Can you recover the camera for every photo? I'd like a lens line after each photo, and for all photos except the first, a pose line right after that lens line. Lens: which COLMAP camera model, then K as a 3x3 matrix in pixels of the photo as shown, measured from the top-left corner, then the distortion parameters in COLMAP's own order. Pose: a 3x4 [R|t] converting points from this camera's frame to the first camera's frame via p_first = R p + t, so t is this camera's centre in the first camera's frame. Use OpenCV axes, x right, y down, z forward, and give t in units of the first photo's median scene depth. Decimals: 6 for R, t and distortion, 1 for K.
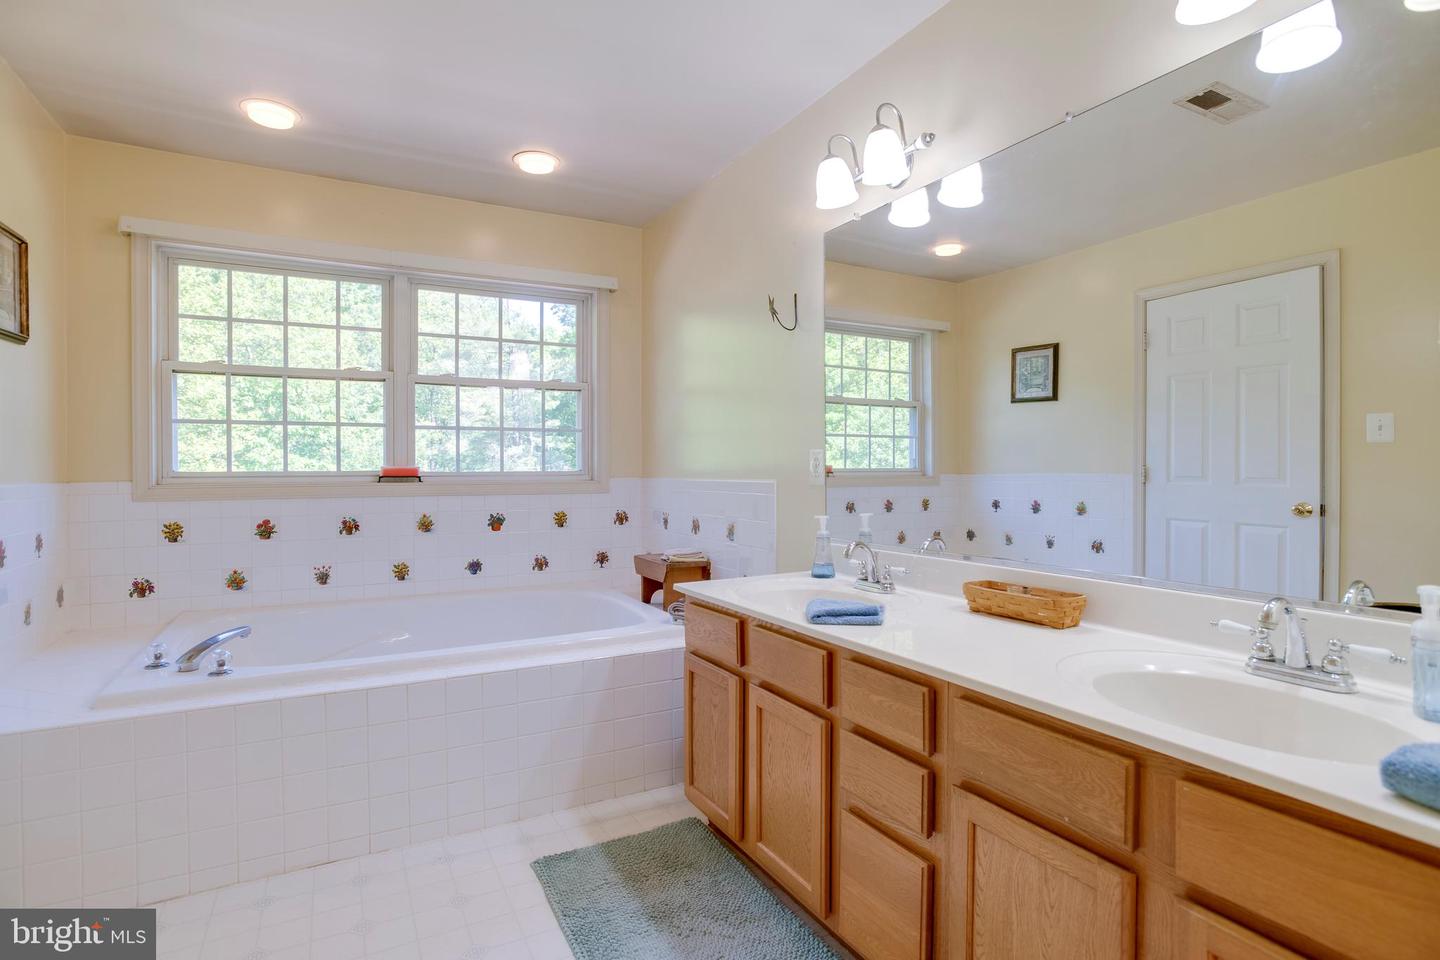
lens RADIAL K [[696.0, 0, 711.8], [0, 696.0, 475.7], [0, 0, 1]] dist [-0.002803, -0.000637]
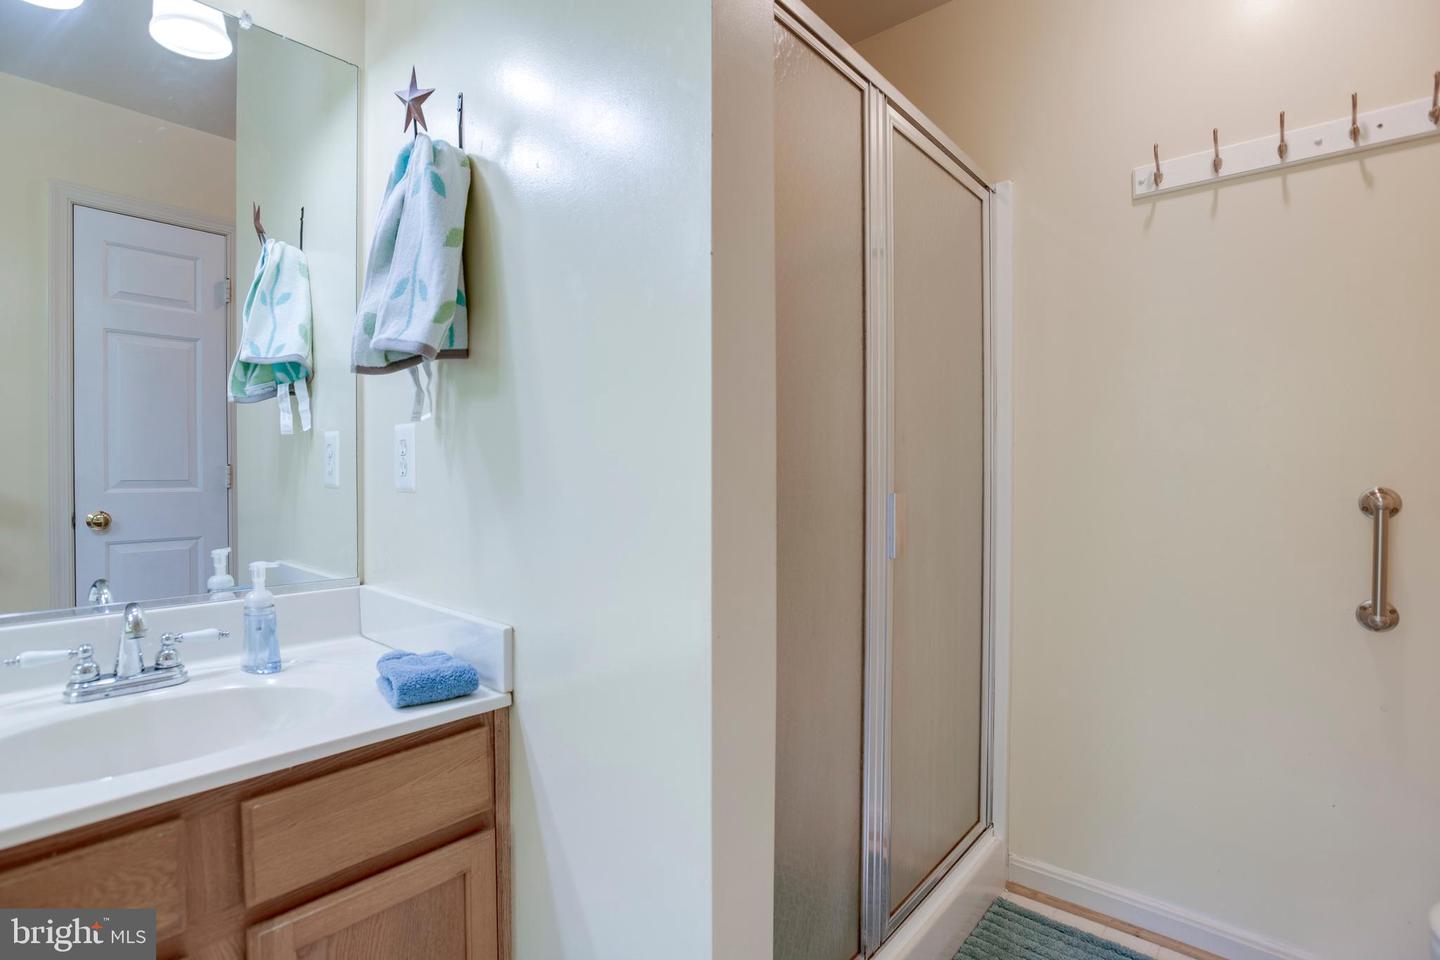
lens RADIAL K [[696.0, 0, 712.3], [0, 696.0, 480.2], [0, 0, 1]] dist [-0.002803, -0.000637]
pose [[-0.340400, -0.010594, 0.940221, -0.321306], [0.008657, 0.999859, 0.014400, 0.004683], [-0.940241, 0.013041, -0.340260, 0.600838]]
